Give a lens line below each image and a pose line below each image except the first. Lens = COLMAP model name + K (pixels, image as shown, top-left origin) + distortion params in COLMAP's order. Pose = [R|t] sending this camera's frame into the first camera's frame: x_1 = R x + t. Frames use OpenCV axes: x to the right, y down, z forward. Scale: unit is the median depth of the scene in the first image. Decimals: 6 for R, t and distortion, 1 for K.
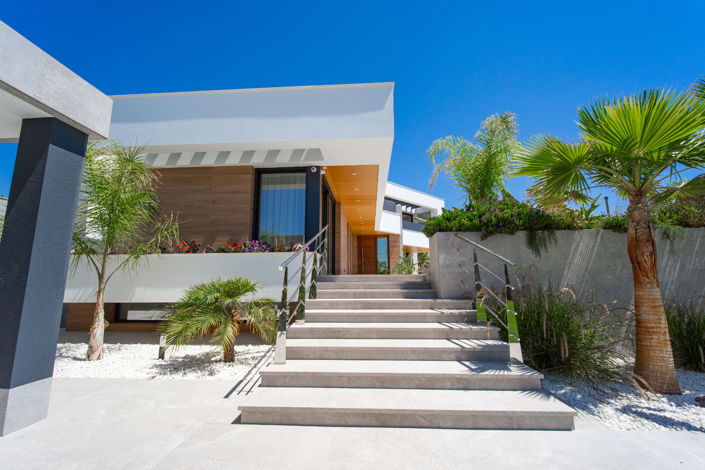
lens RADIAL K [[290.5, 0, 352.9], [0, 290.5, 240.2], [0, 0, 1]] dist [-0.000226, -0.000115]
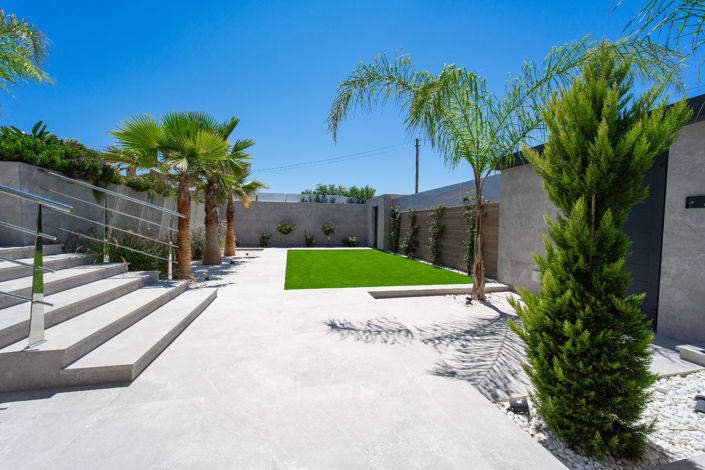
lens RADIAL K [[290.5, 0, 352.9], [0, 290.5, 240.2], [0, 0, 1]] dist [-0.000226, -0.000115]
pose [[-0.265808, -0.040179, 0.963188, -0.723541], [-0.146039, 0.989278, 0.000965, 0.050027], [-0.952900, -0.140406, -0.268825, 0.334064]]
